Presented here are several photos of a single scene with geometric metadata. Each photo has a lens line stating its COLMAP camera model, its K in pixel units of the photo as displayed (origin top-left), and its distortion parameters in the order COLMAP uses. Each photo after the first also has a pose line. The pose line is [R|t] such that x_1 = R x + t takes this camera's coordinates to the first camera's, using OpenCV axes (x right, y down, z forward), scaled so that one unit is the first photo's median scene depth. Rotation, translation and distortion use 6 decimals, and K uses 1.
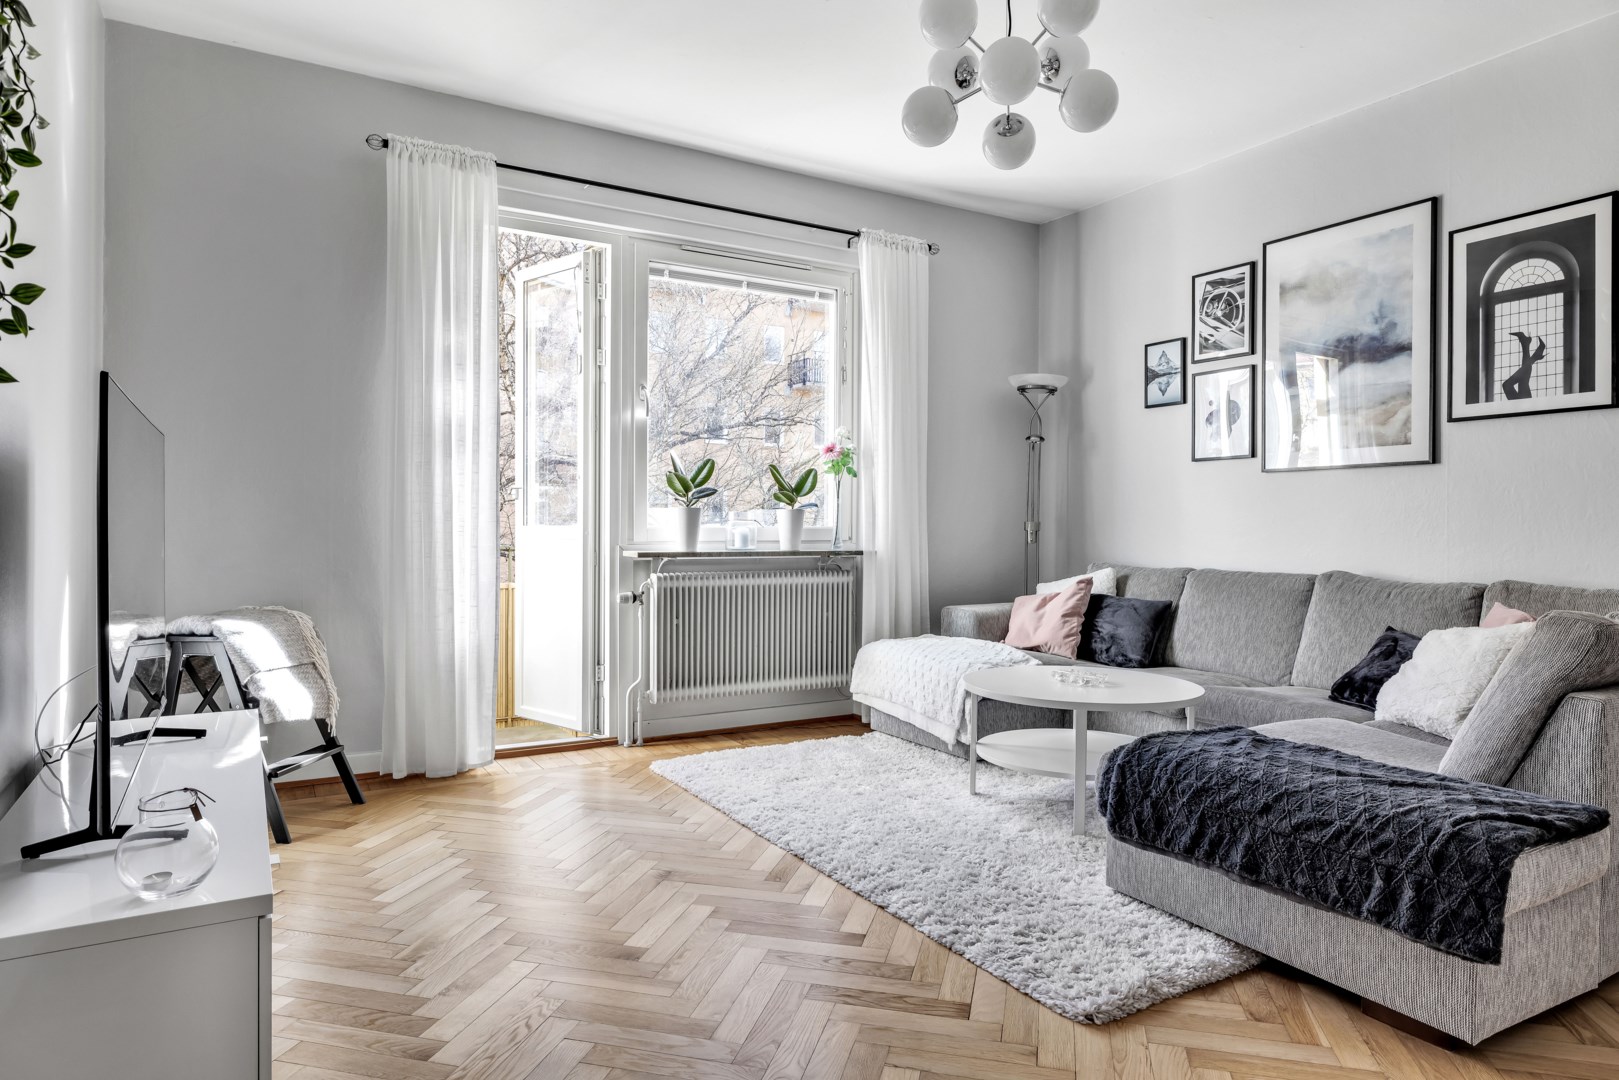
lens RADIAL K [[967.8, 0, 800.5], [0, 967.8, 532.3], [0, 0, 1]] dist [-0.002416, 0.000722]
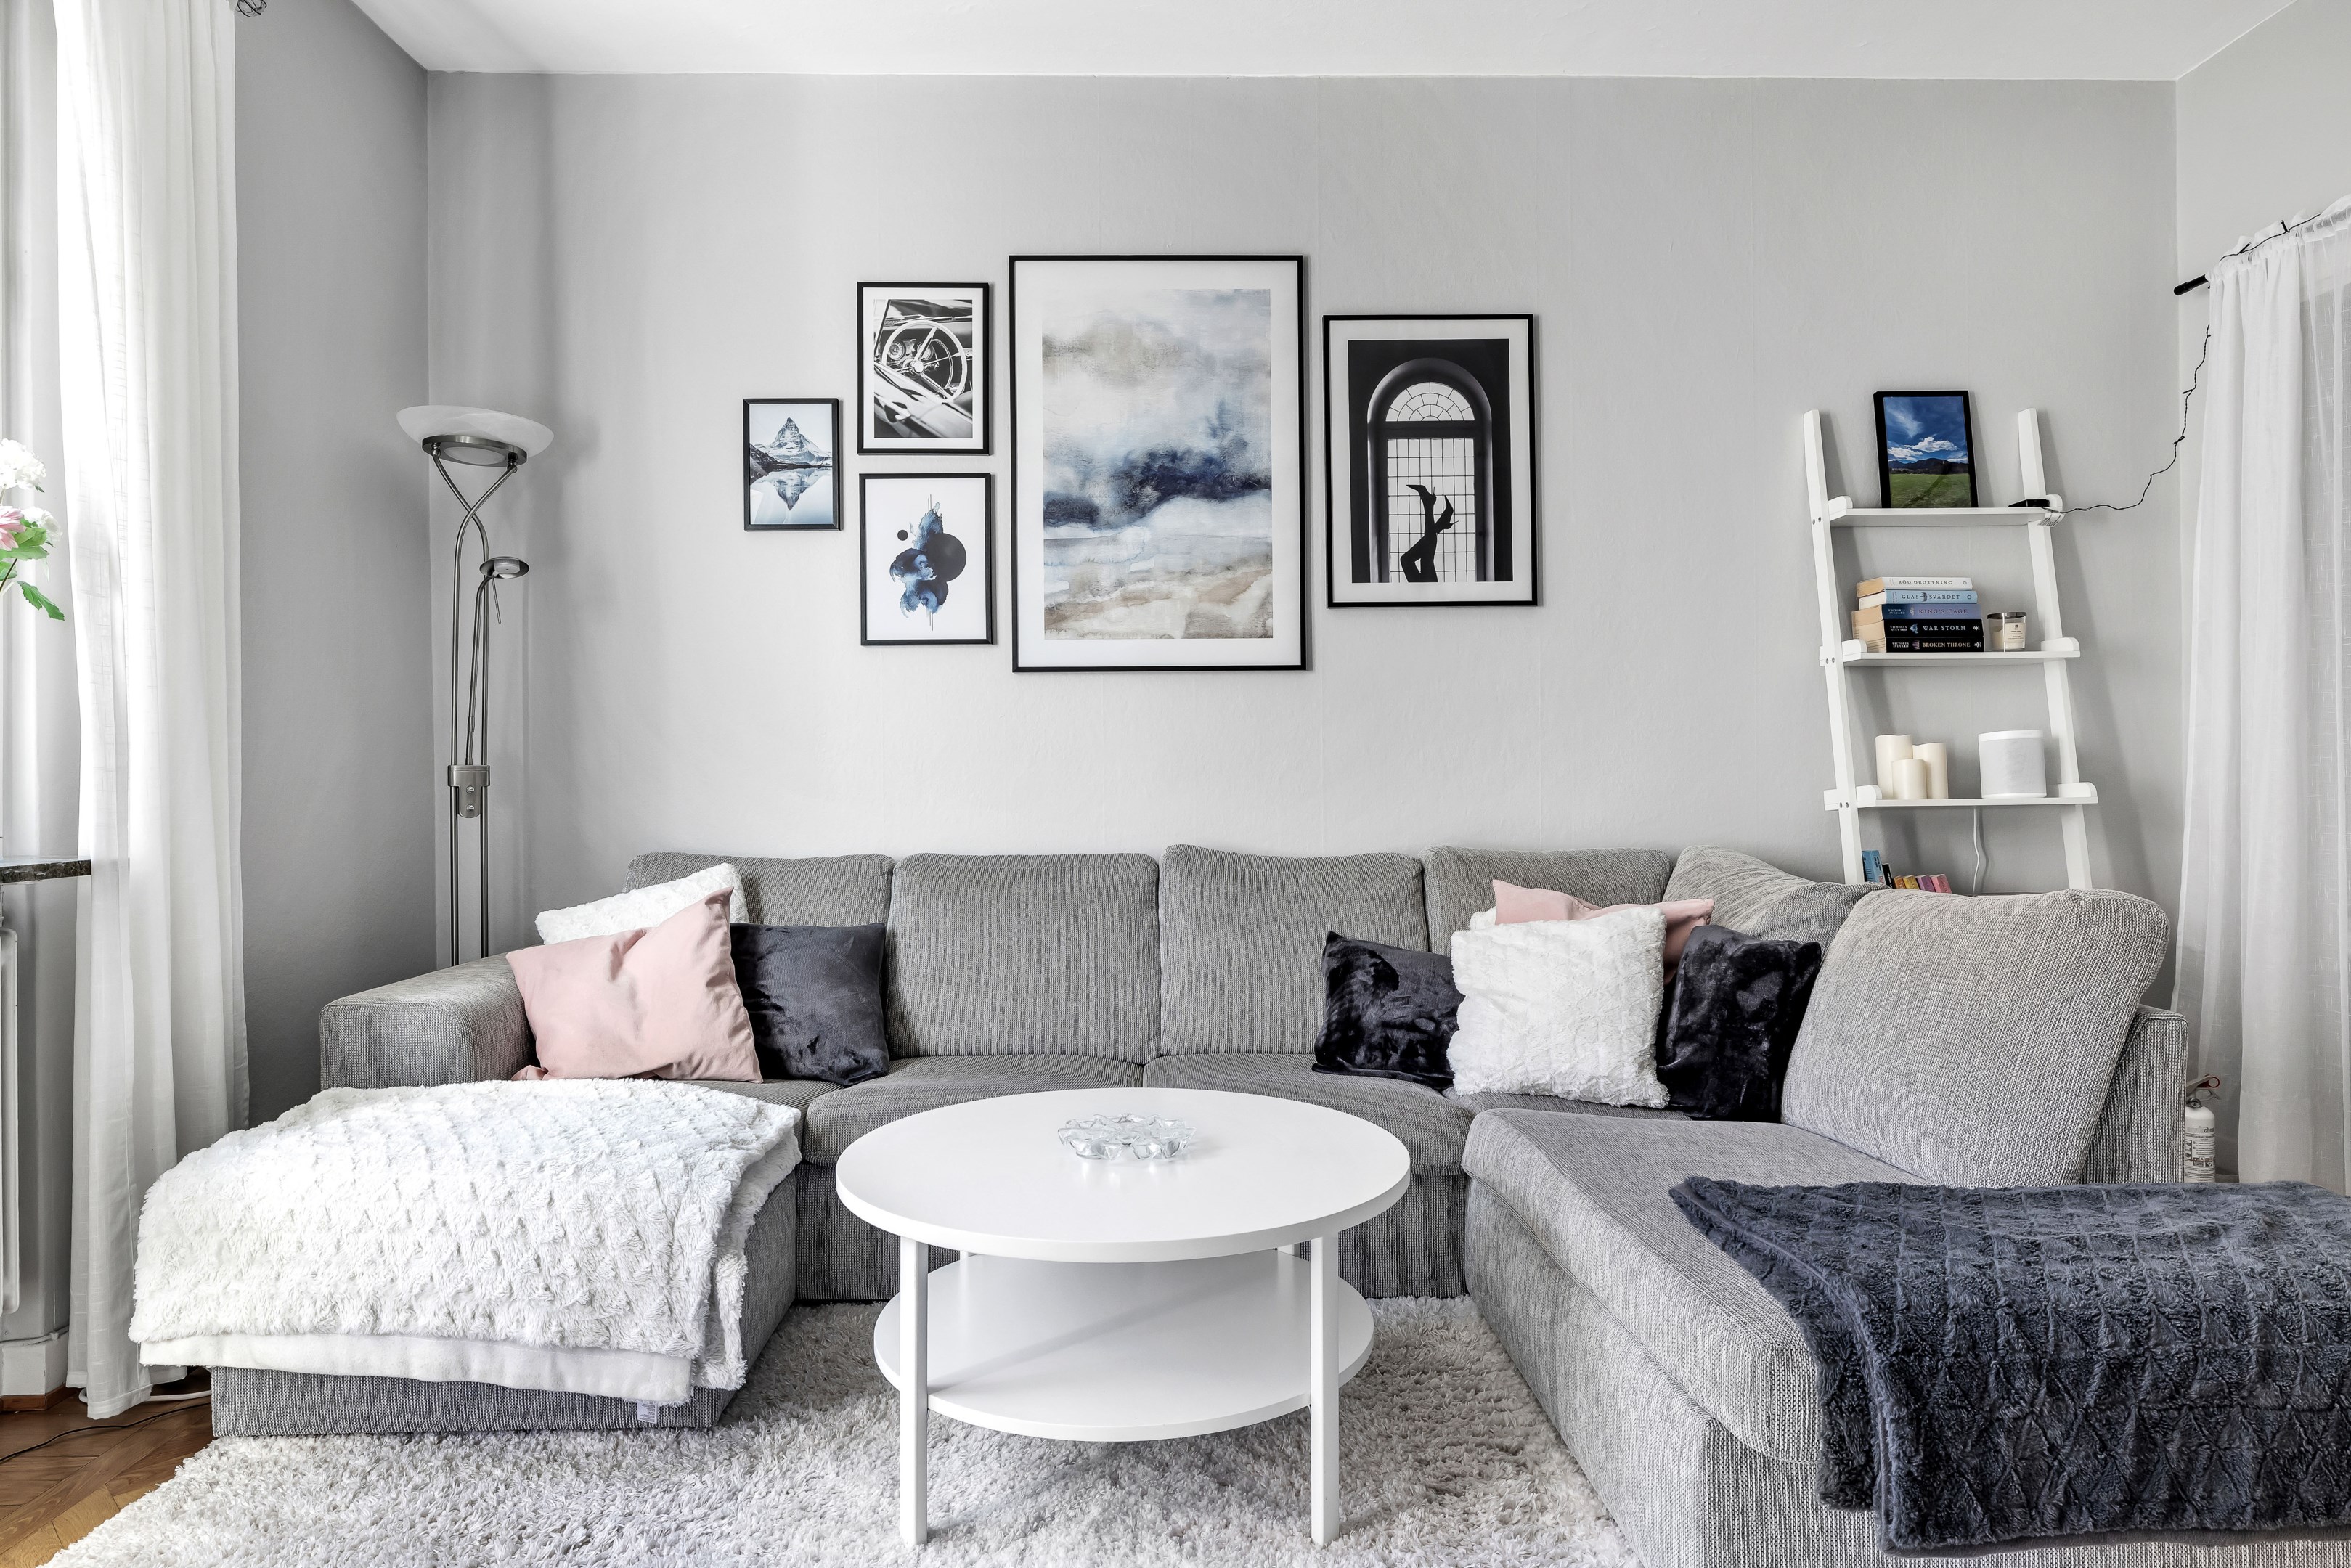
lens RADIAL K [[1405.2, 0, 1184.2], [0, 1405.2, 771.3], [0, 0, 1]] dist [-0.002416, 0.000722]
pose [[0.484605, -0.007786, 0.874698, -0.191821], [0.015758, 0.999876, 0.000170, -0.005159], [-0.874591, 0.013701, 0.484668, 0.589512]]
